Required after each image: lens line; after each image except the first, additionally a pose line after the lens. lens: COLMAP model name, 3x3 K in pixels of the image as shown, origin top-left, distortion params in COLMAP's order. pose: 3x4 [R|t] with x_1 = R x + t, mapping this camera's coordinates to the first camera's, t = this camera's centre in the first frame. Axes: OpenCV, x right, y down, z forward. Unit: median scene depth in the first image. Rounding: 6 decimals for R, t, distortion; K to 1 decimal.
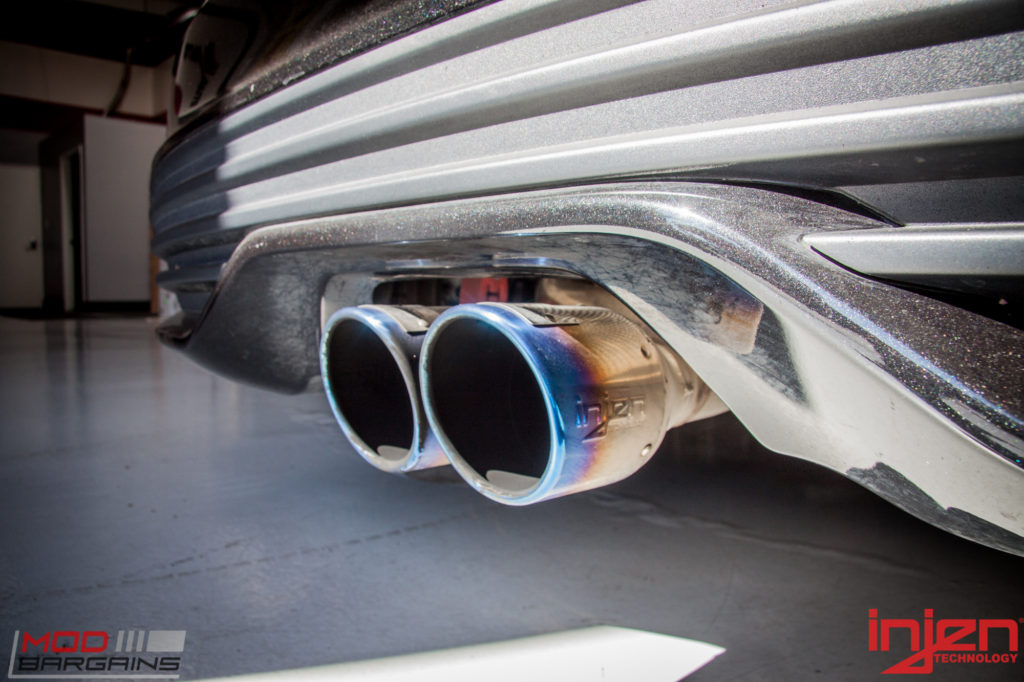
lens RADIAL K [[741.7, 0, 511.4], [0, 741.7, 341.7], [0, 0, 1]] dist [-0.162140, 0.124902]
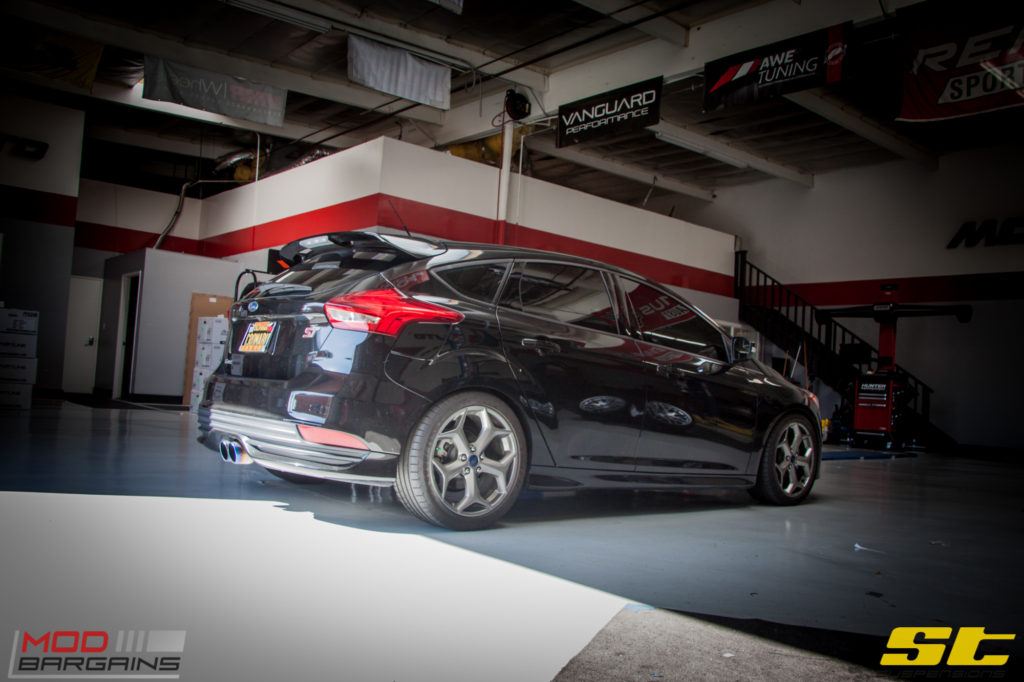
lens RADIAL K [[853.3, 0, 517.5], [0, 853.3, 349.9], [0, 0, 1]] dist [-0.148215, 0.144472]
pose [[0.995472, 0.050135, -0.080754, 3.011191], [-0.059155, 0.991776, -0.113498, -0.150740], [0.074399, 0.117761, 0.990251, -6.506736]]
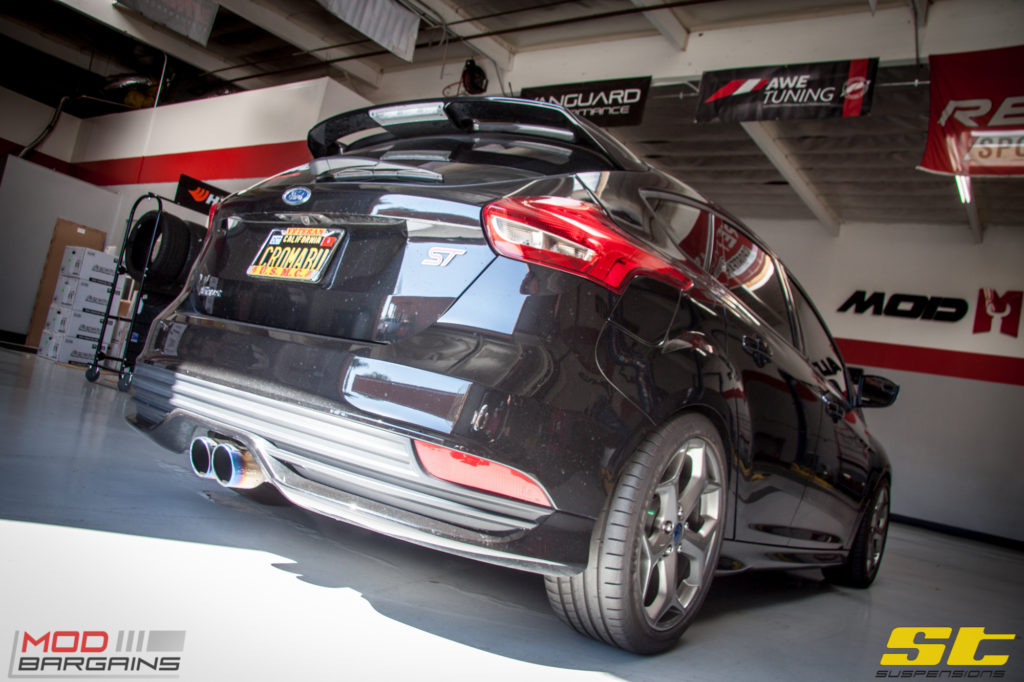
lens RADIAL K [[780.9, 0, 508.4], [0, 780.9, 357.9], [0, 0, 1]] dist [-0.174055, 0.129434]
pose [[0.969816, 0.202757, 0.135451, 0.663731], [-0.184802, 0.973573, -0.134178, -0.190156], [-0.159077, 0.105096, 0.981656, -2.946647]]
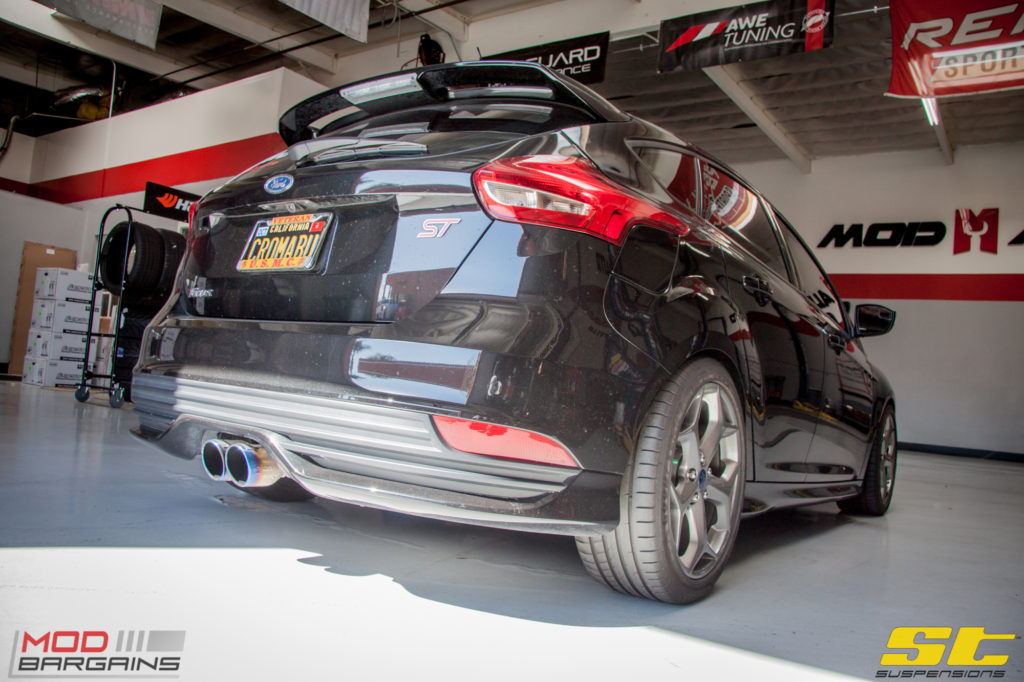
lens RADIAL K [[781.7, 0, 511.6], [0, 781.7, 353.7], [0, 0, 1]] dist [-0.172581, 0.130870]
pose [[0.983013, 0.087167, 0.161518, 0.580961], [-0.070257, 0.991708, -0.107609, -0.153343], [-0.169558, 0.094434, 0.980985, -2.883660]]
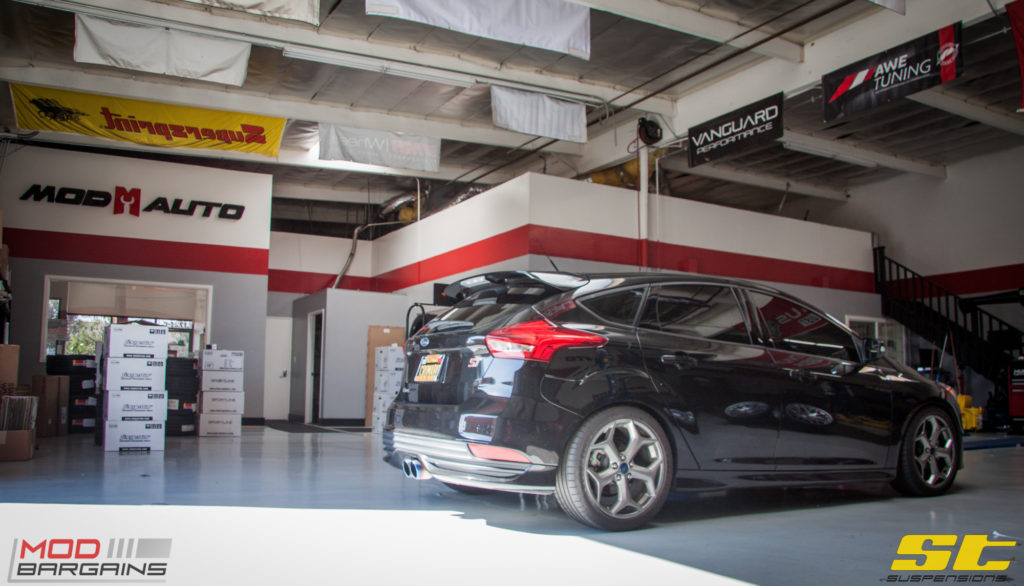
lens RADIAL K [[816.6, 0, 510.4], [0, 816.6, 293.7], [0, 0, 1]] dist [-0.172688, 0.128087]
pose [[0.961316, -0.031906, -0.273594, 3.207182], [-0.020497, 0.982229, -0.186564, -0.187264], [0.274685, 0.184955, 0.943578, -7.079966]]
